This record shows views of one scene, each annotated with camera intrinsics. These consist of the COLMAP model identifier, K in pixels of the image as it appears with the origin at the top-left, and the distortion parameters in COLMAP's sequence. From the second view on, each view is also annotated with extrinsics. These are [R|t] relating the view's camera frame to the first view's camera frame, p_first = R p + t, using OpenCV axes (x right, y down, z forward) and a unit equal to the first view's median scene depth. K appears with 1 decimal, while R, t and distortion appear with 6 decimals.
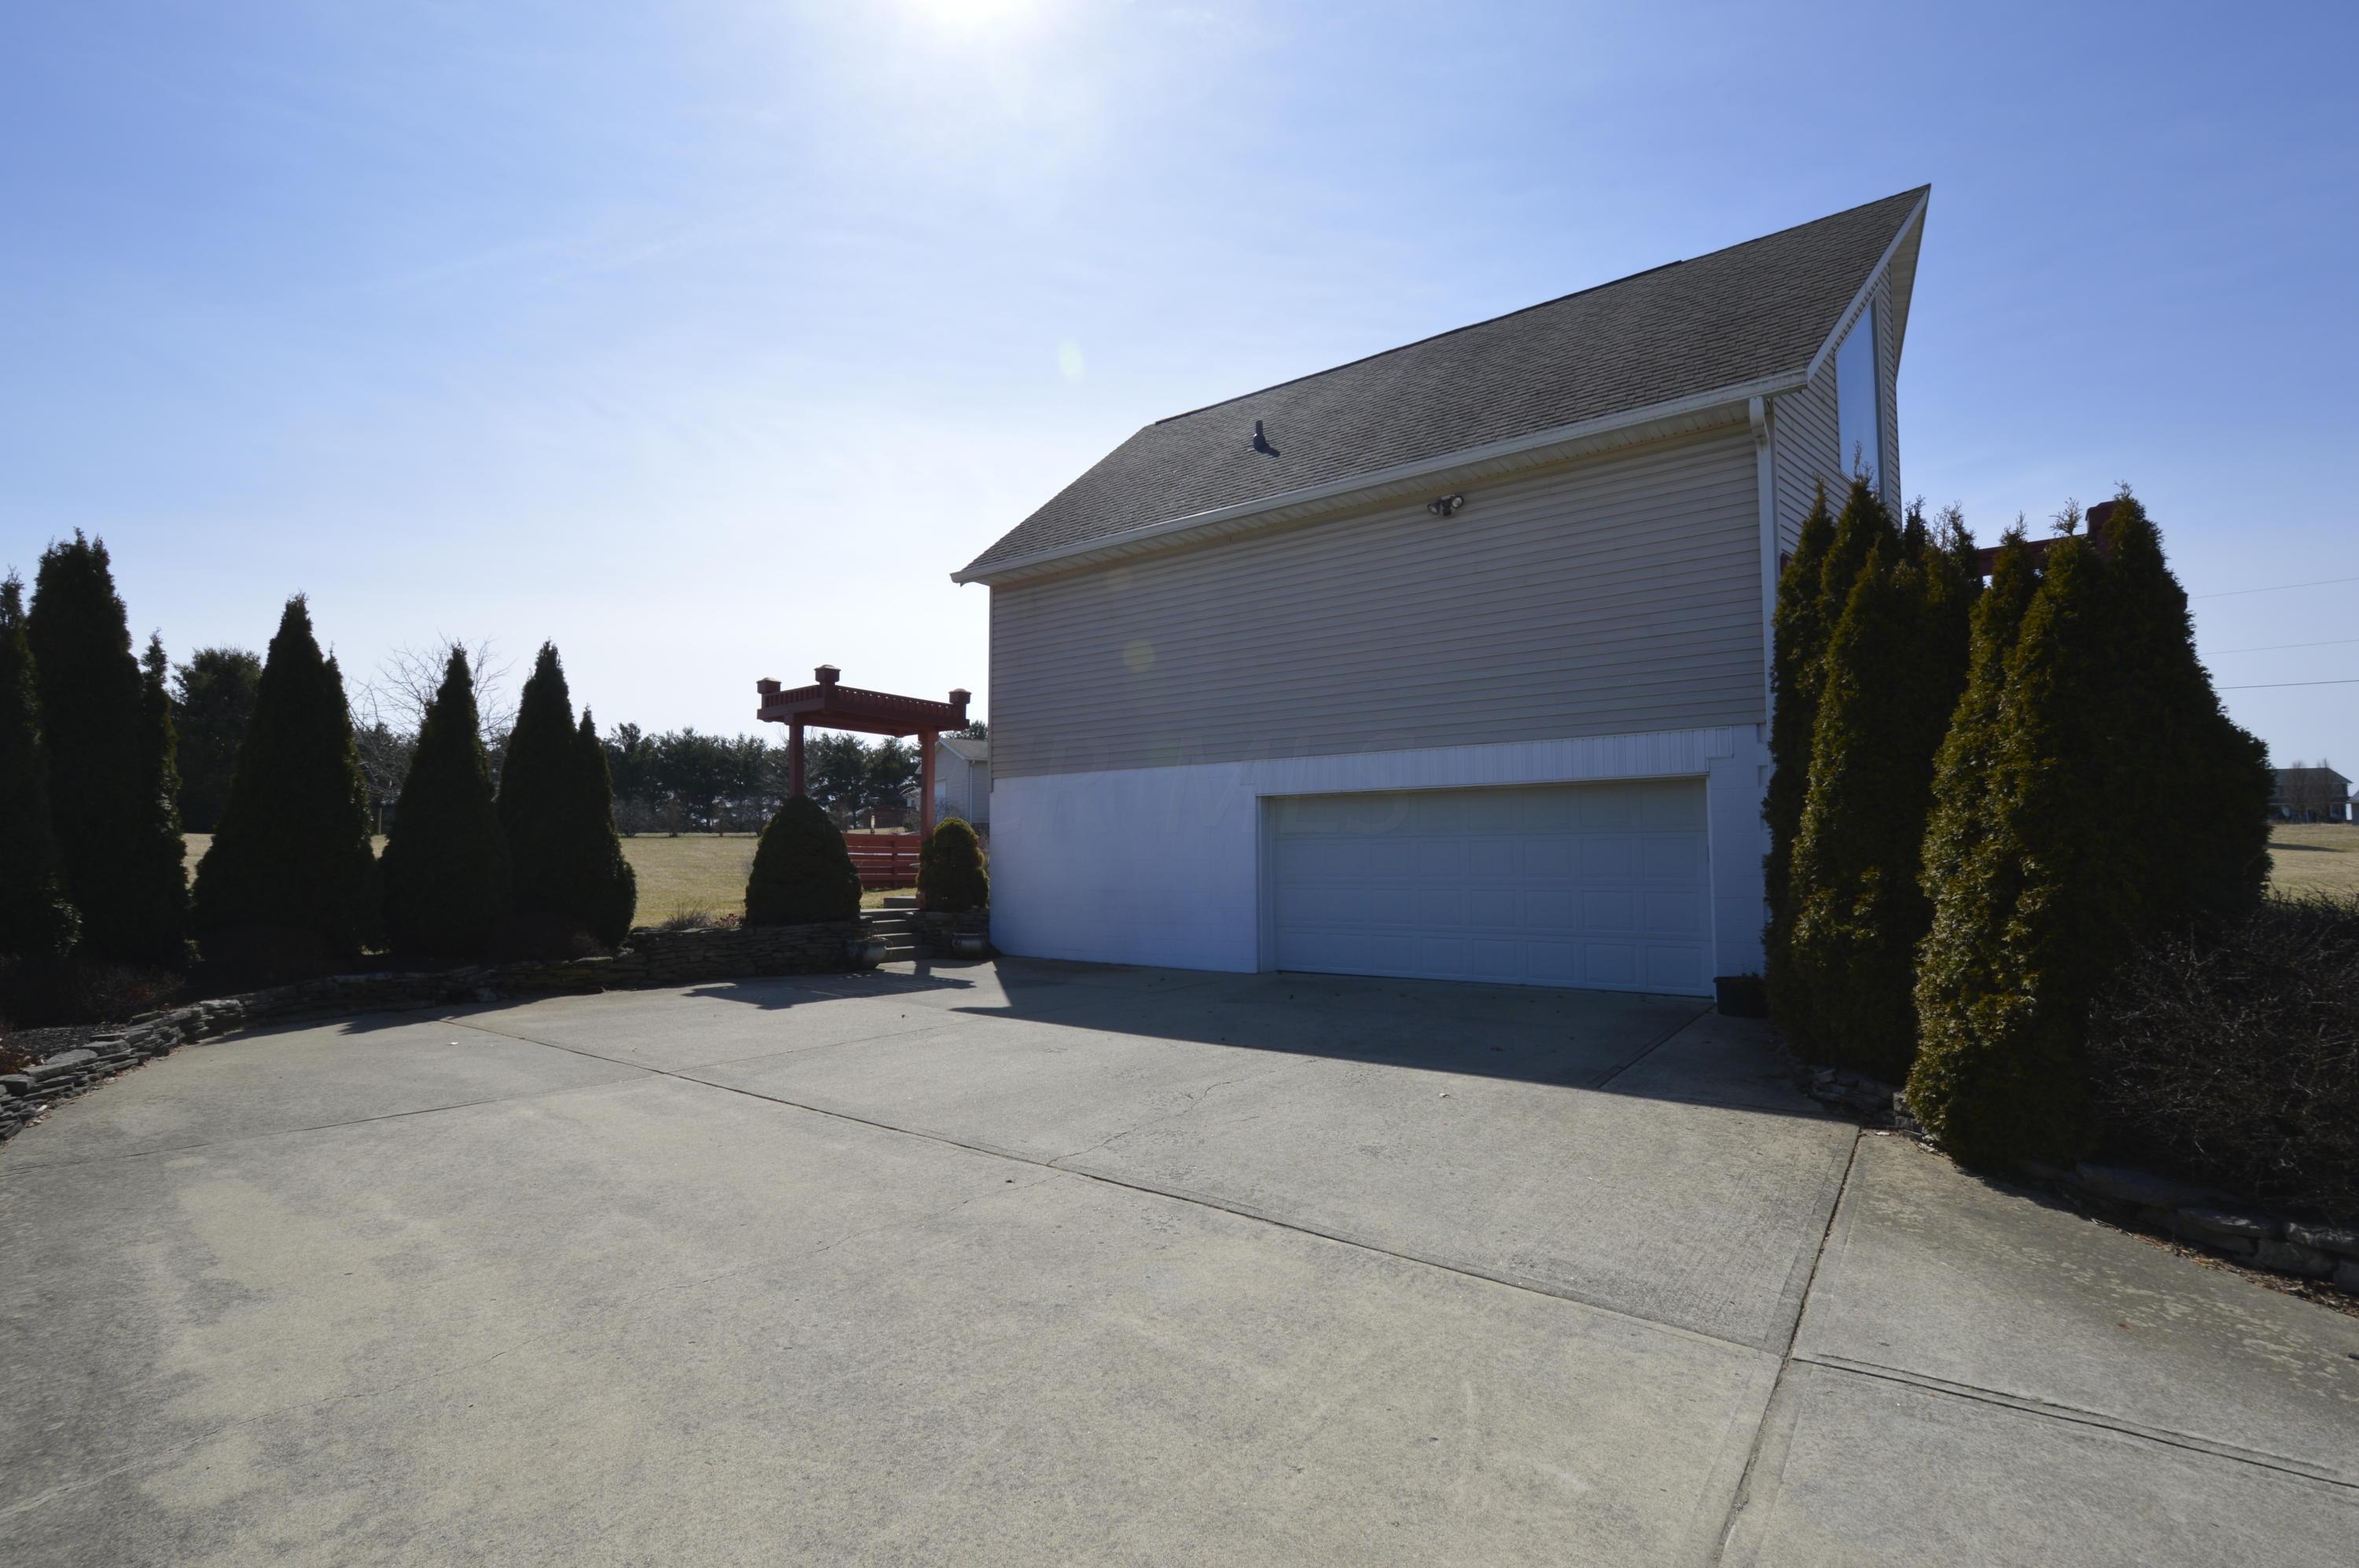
lens RADIAL K [[1034.2, 0, 1180.9], [0, 1034.2, 786.3], [0, 0, 1]] dist [-0.008243, -0.000445]
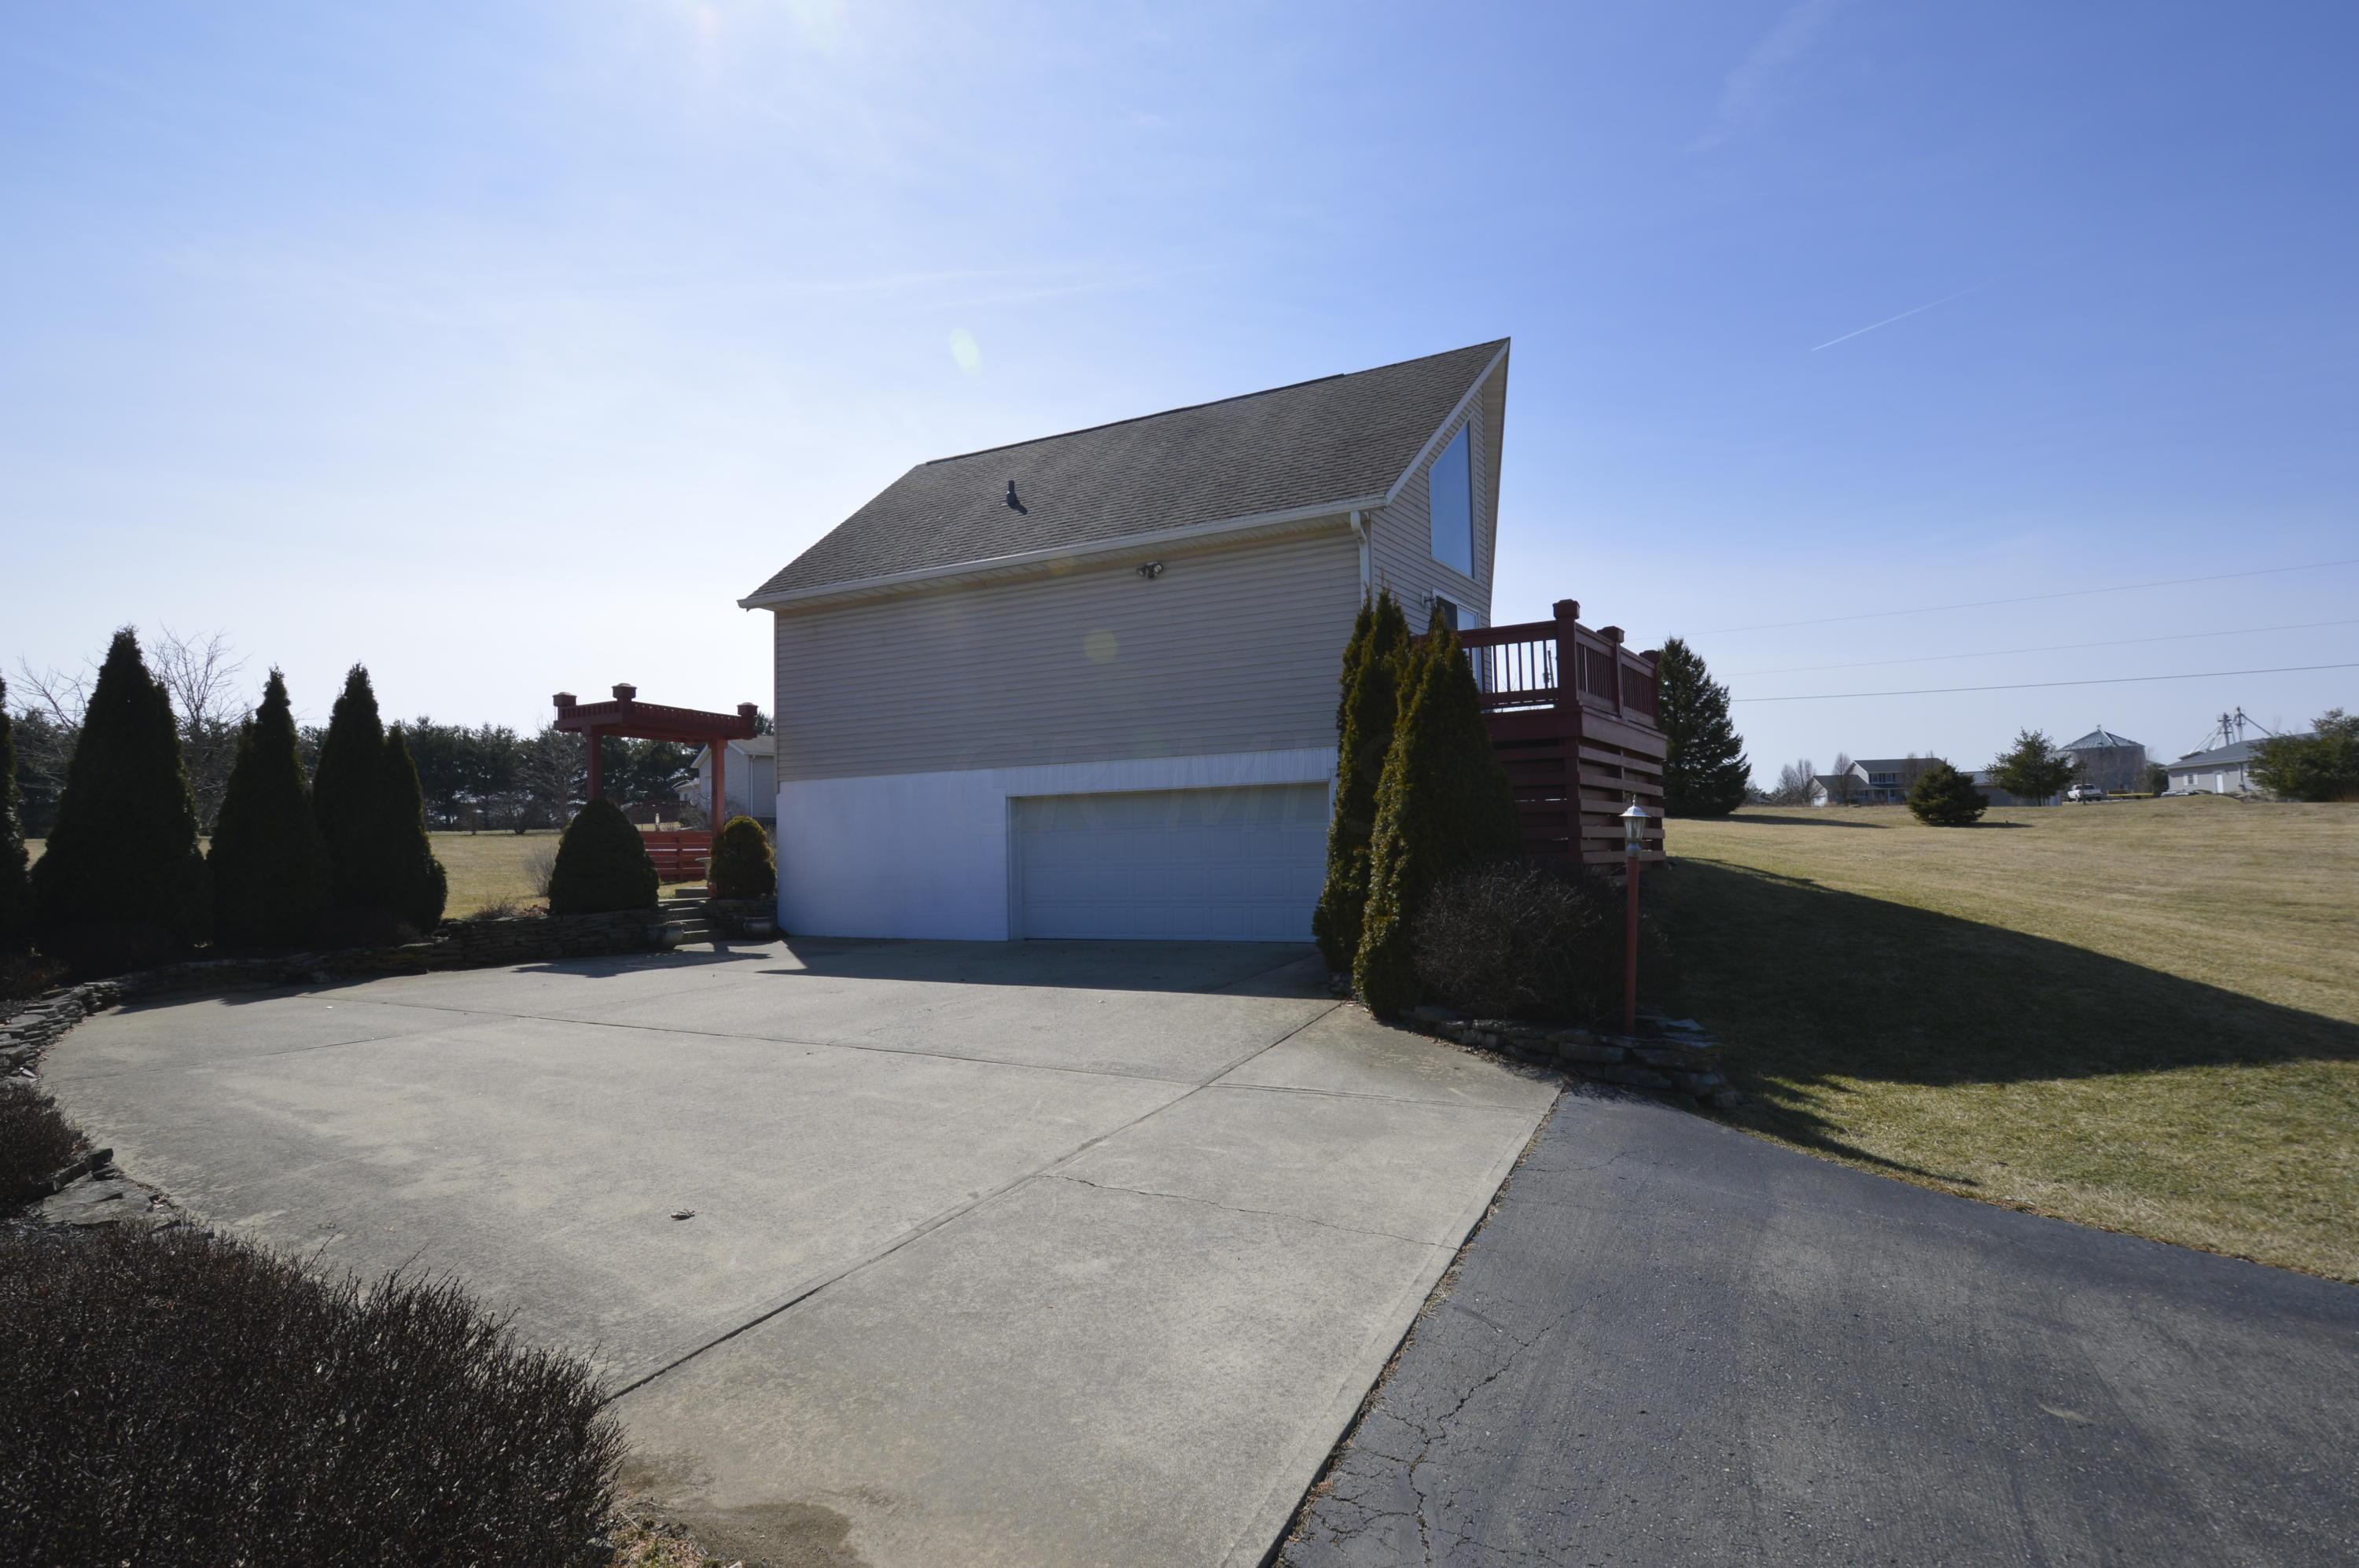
lens RADIAL K [[1034.2, 0, 1175.1], [0, 1034.2, 797.8], [0, 0, 1]] dist [-0.008243, -0.000445]
pose [[0.981658, -0.008006, 0.190481, 0.040572], [0.003974, 0.999760, 0.021544, -0.017106], [-0.190607, -0.020392, 0.981455, -0.274868]]
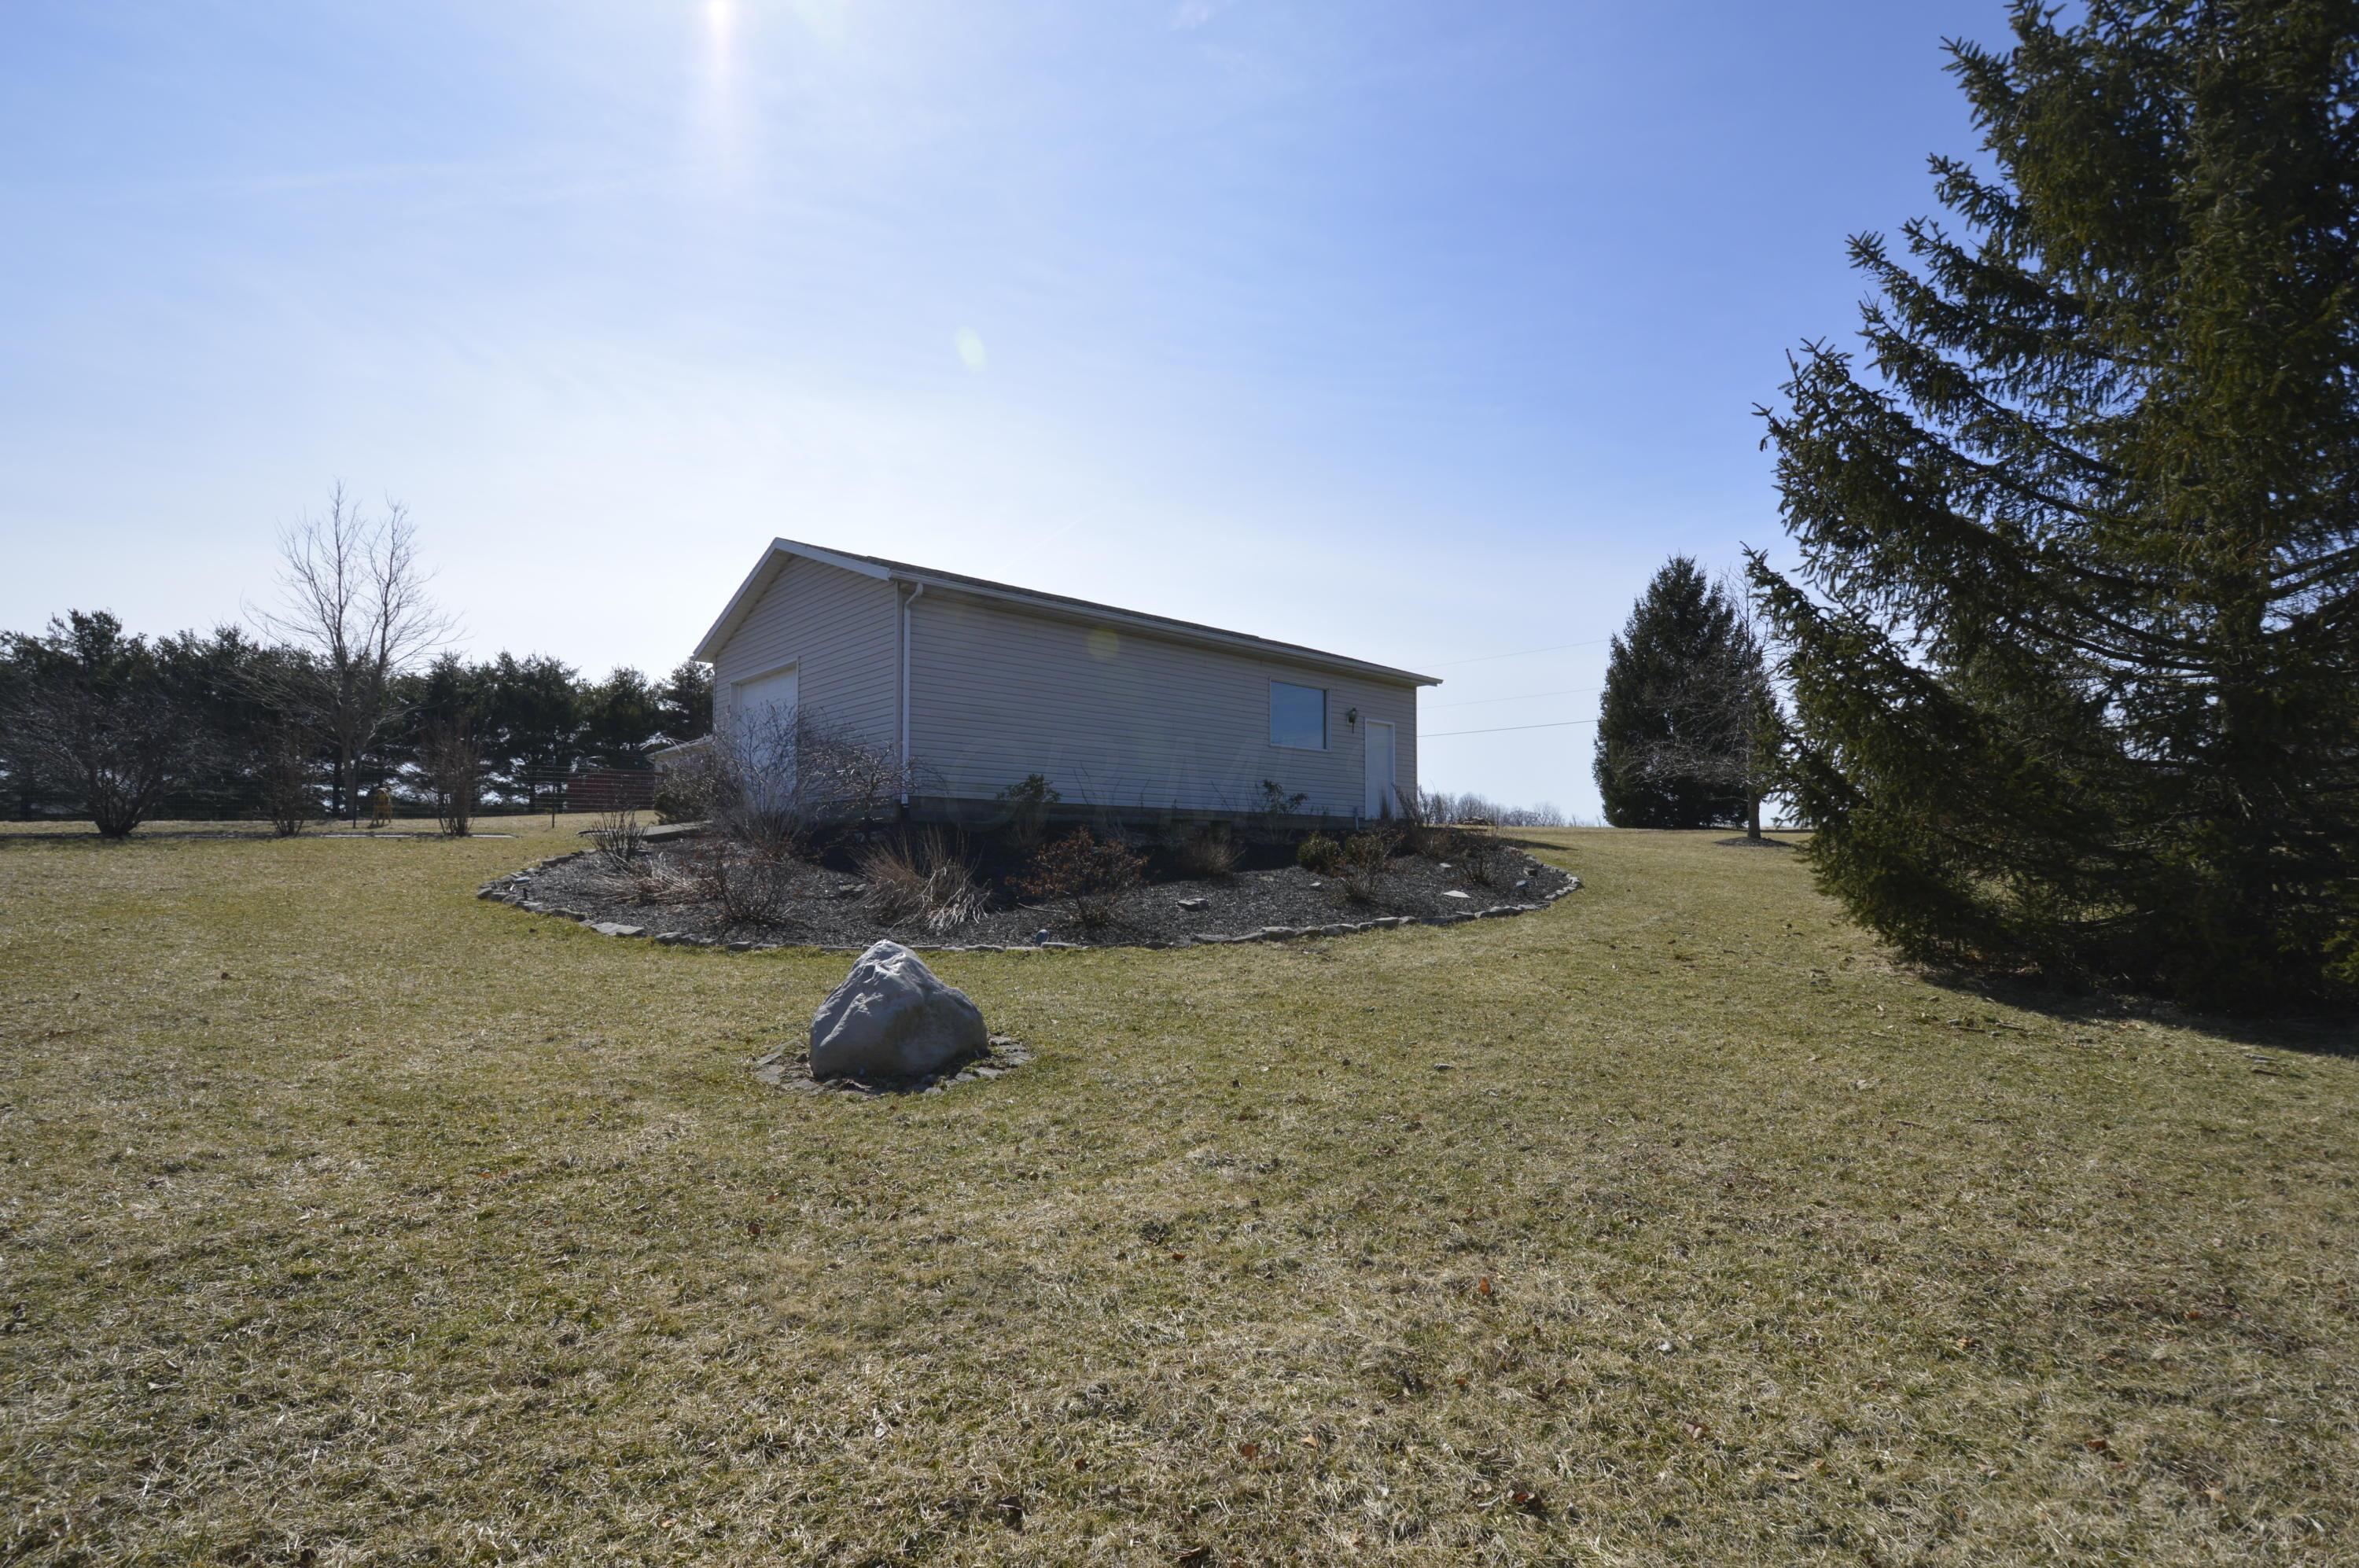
lens RADIAL K [[1034.2, 0, 1183.5], [0, 1034.2, 792.5], [0, 0, 1]] dist [-0.008243, -0.000445]
pose [[0.975891, 0.016455, 0.217639, -0.969050], [-0.019822, 0.999715, 0.013295, 0.146817], [-0.217359, -0.017288, 0.975939, 3.563740]]
